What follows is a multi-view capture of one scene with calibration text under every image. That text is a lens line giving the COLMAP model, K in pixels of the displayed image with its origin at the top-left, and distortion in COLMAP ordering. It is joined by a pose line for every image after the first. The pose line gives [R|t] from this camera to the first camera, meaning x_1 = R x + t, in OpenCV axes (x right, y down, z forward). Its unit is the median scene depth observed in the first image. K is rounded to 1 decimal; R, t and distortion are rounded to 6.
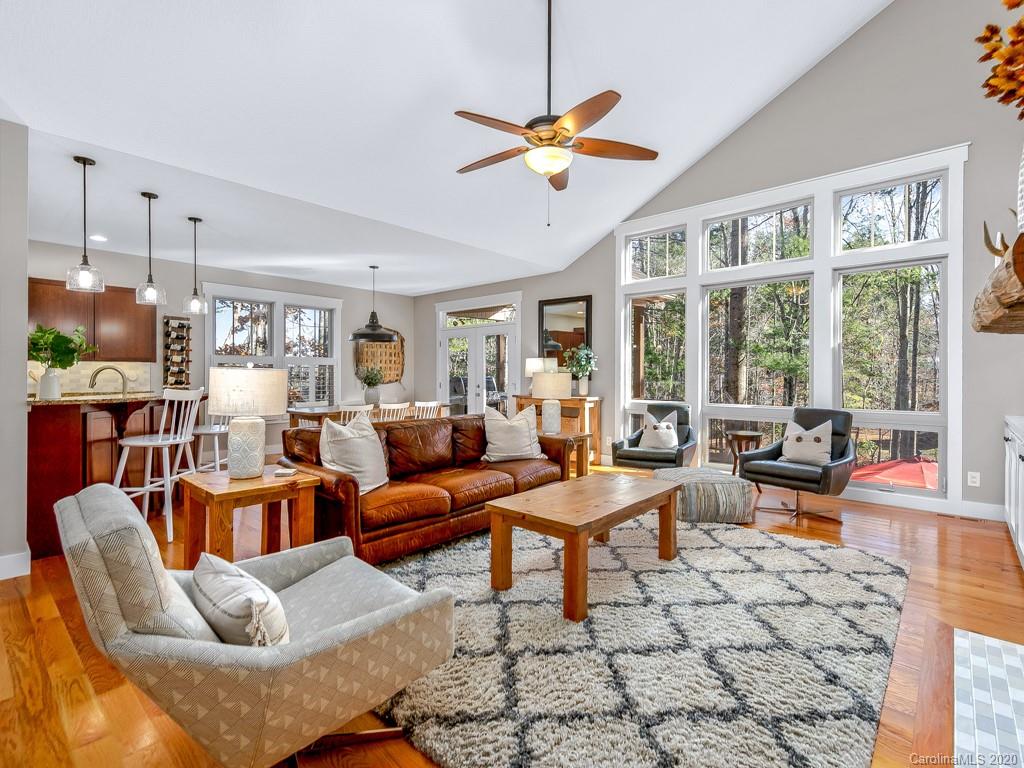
lens RADIAL K [[493.2, 0, 510.6], [0, 493.2, 379.7], [0, 0, 1]] dist [0.005471, 0.000378]
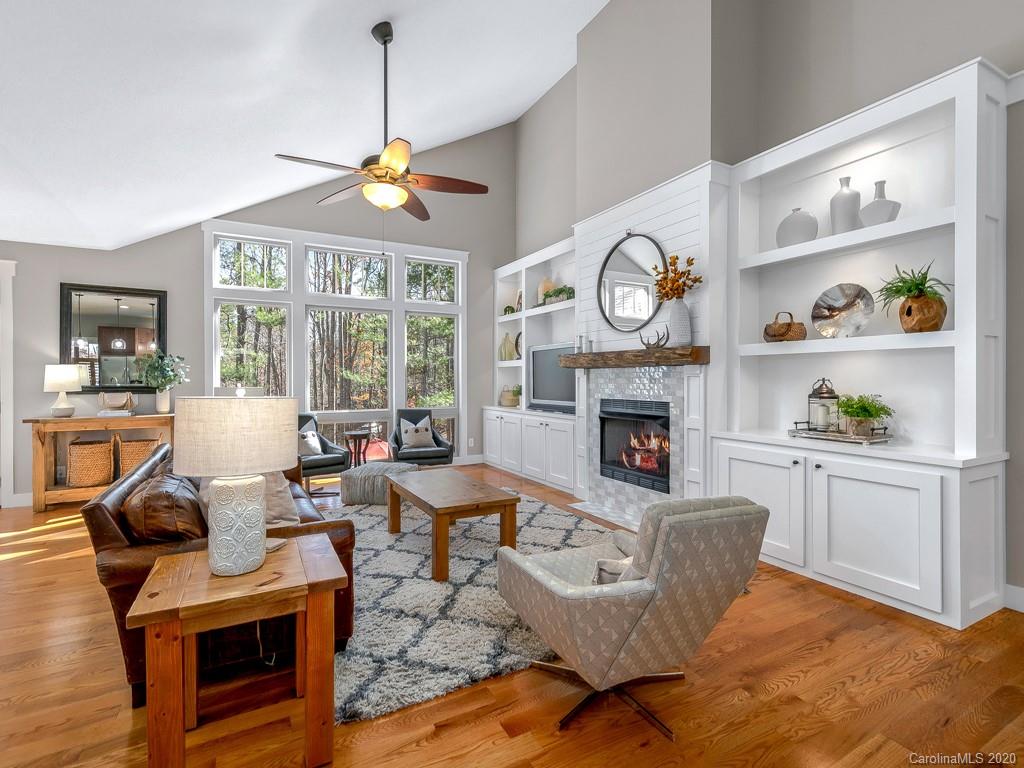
lens RADIAL K [[493.2, 0, 488.8], [0, 493.2, 378.6], [0, 0, 1]] dist [0.005471, 0.000378]
pose [[0.342700, -0.004868, 0.939432, -0.860284], [0.012983, 0.999916, 0.000445, -0.034417], [-0.939355, 0.012045, 0.342734, 0.406079]]
